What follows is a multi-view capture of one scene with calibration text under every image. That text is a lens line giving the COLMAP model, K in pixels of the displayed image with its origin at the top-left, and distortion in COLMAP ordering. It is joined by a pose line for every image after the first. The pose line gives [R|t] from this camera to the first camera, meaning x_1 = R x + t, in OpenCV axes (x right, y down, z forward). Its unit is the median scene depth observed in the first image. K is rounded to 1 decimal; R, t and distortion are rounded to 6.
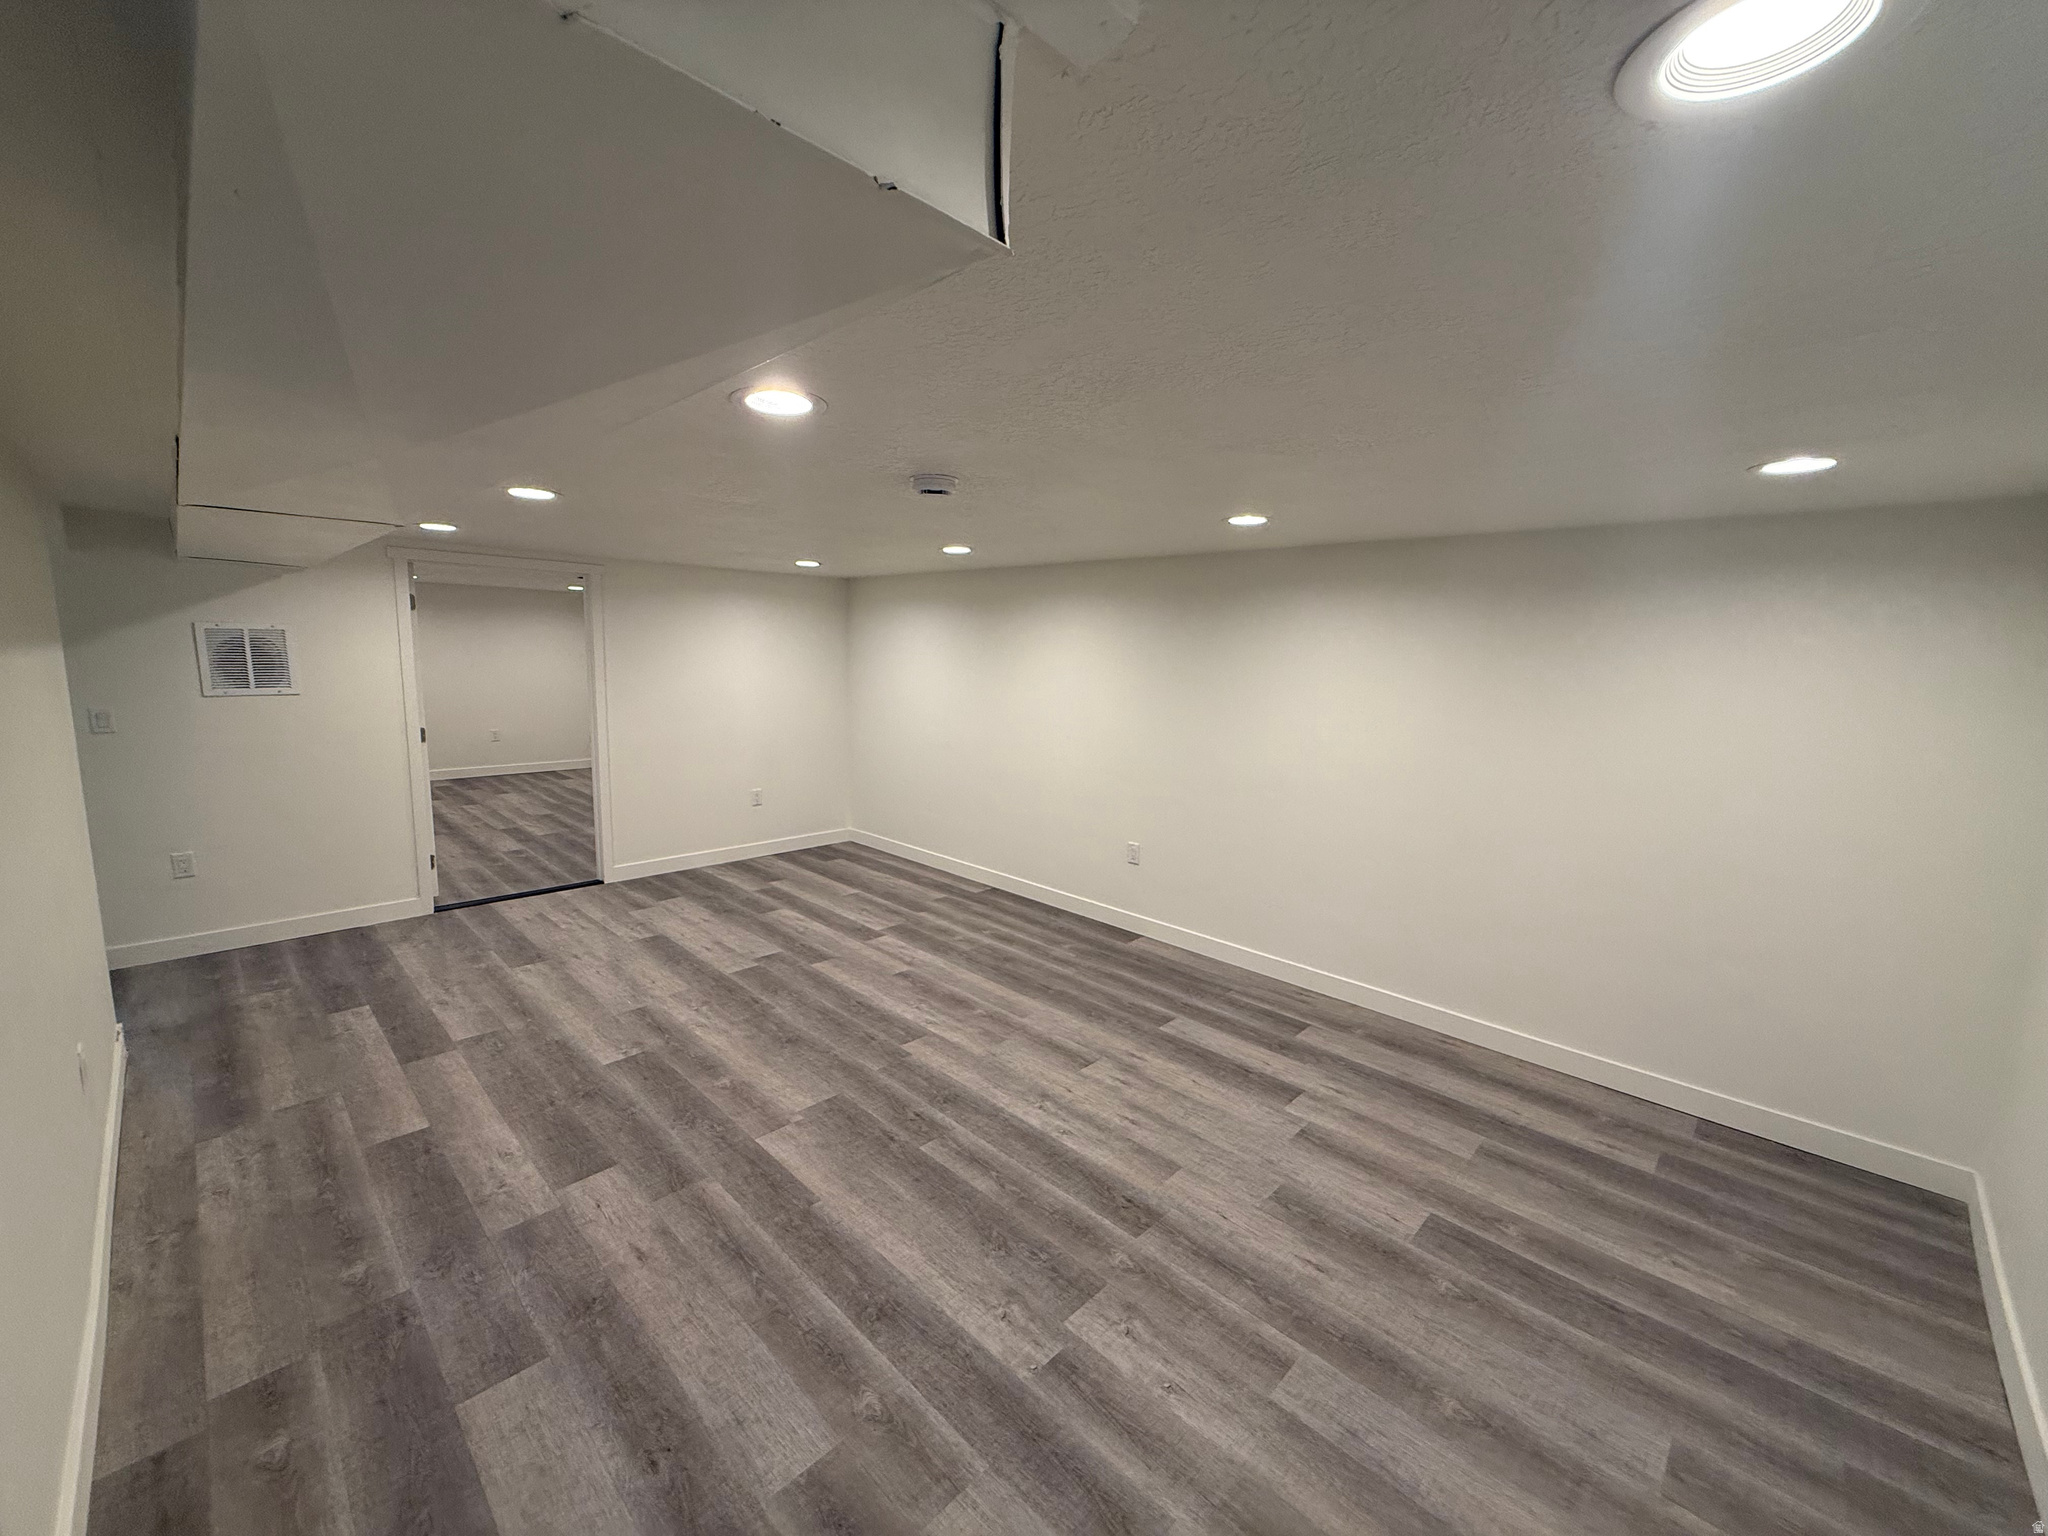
lens RADIAL K [[811.0, 0, 1015.1], [0, 811.0, 768.1], [0, 0, 1]] dist [0.000290, 0.000014]
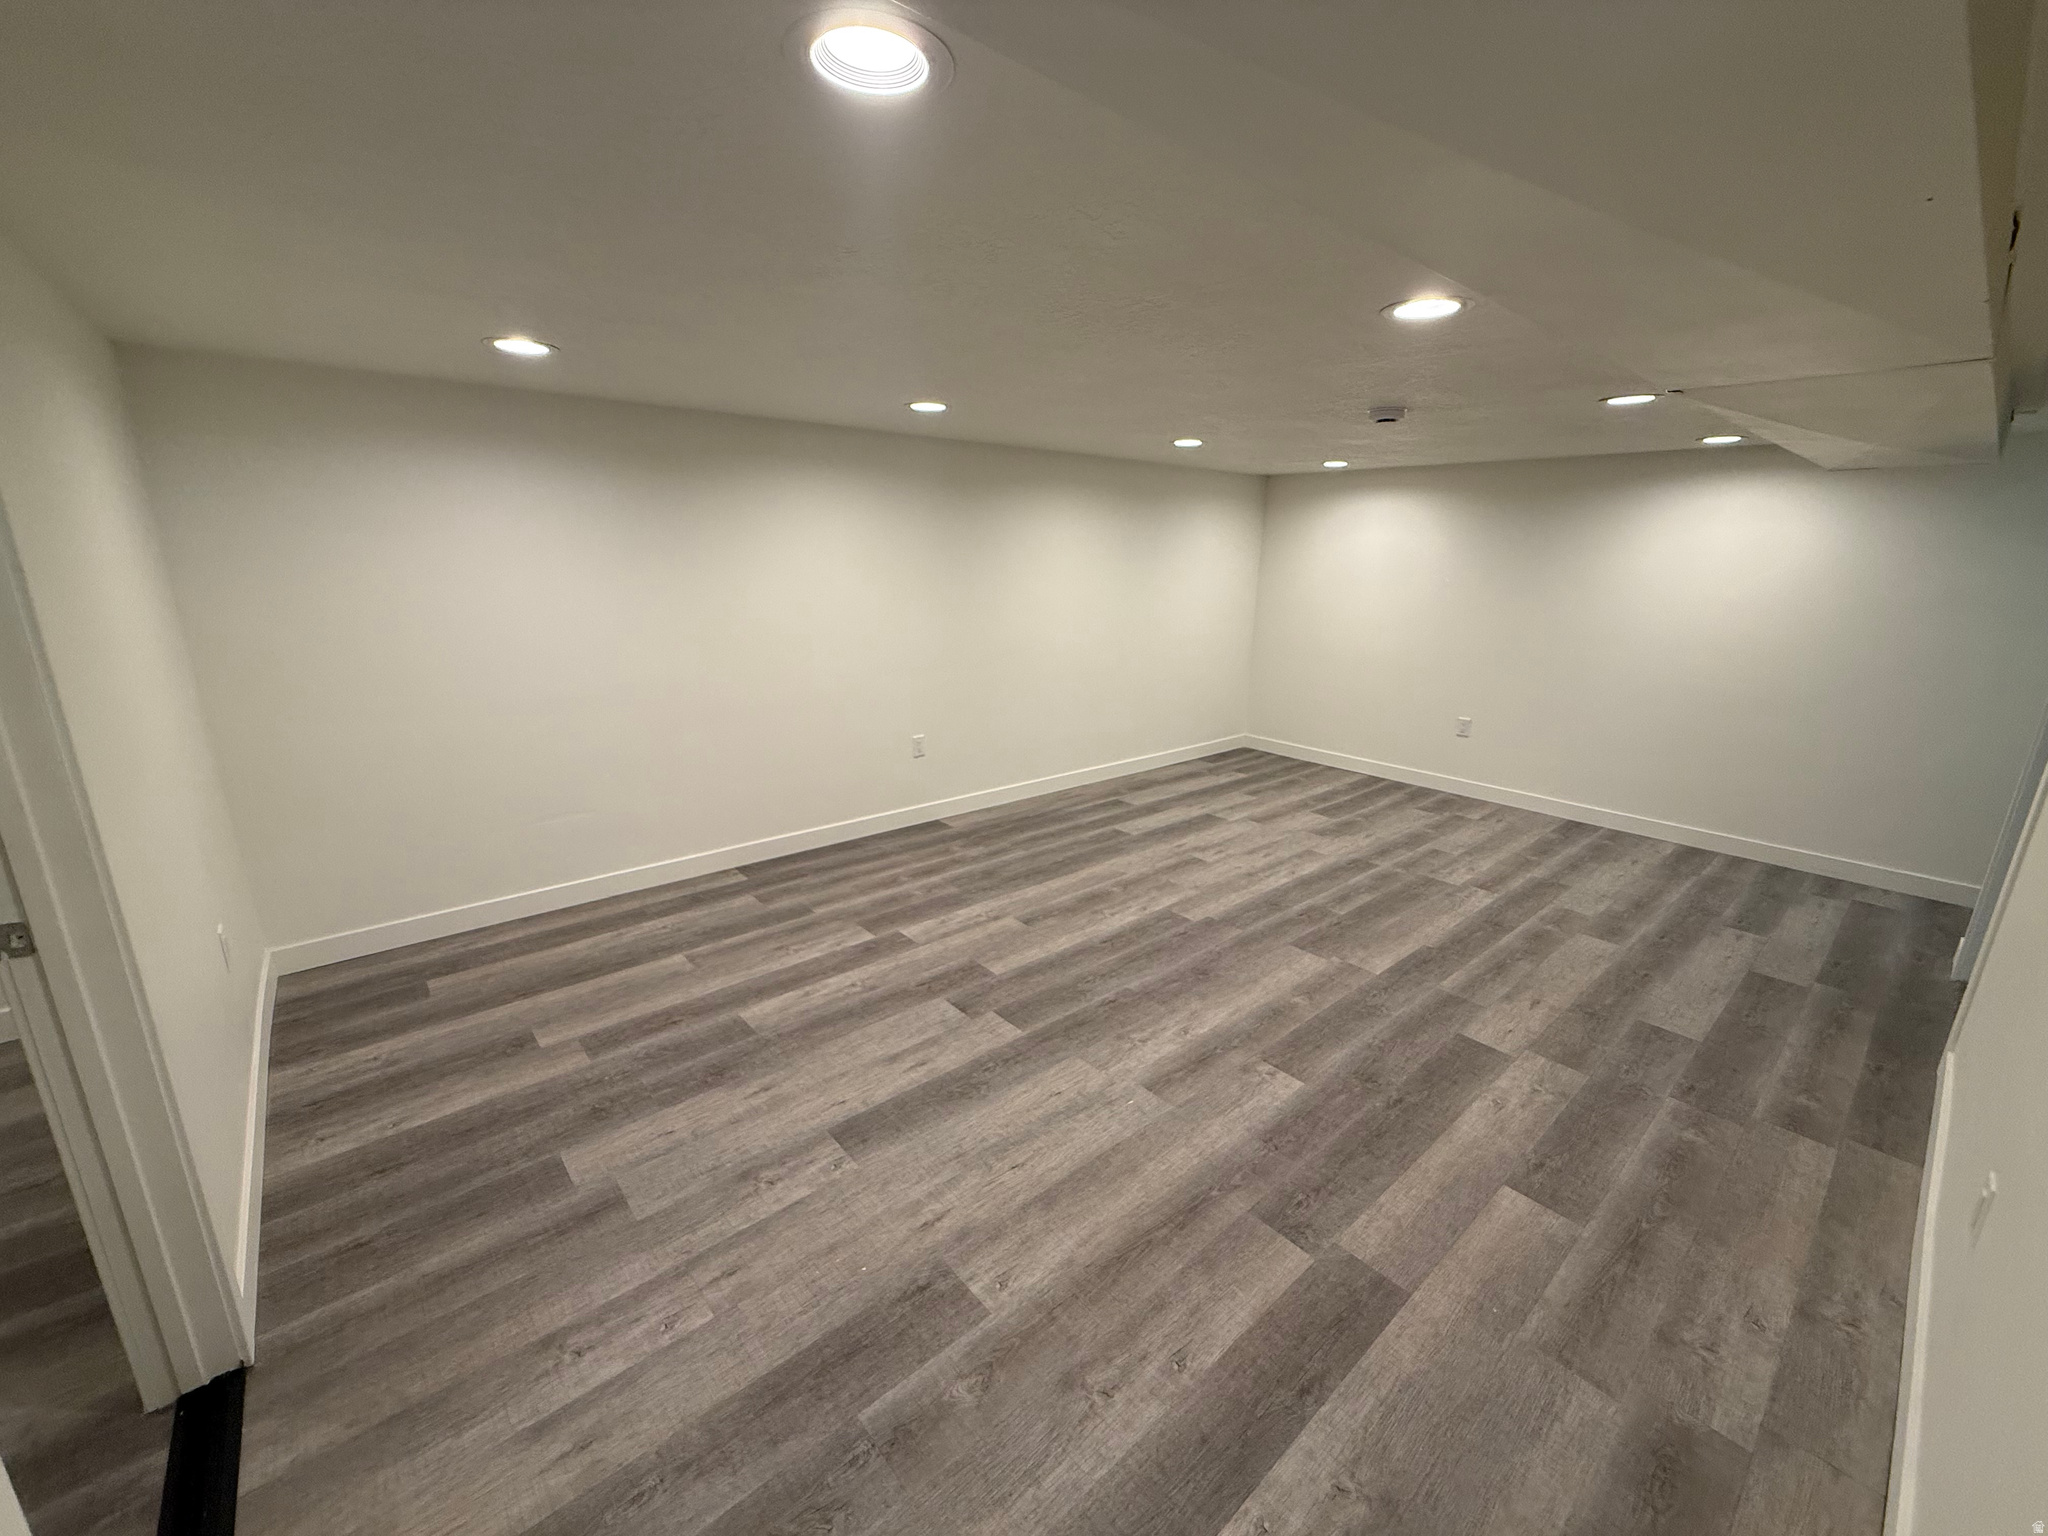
lens RADIAL K [[814.9, 0, 986.0], [0, 814.9, 762.5], [0, 0, 1]] dist [0.000477, 0.000417]
pose [[0.109386, -0.279288, 0.953956, -1.084659], [0.132997, 0.955198, 0.264401, -0.179064], [-0.985062, 0.097952, 0.141630, 1.025267]]
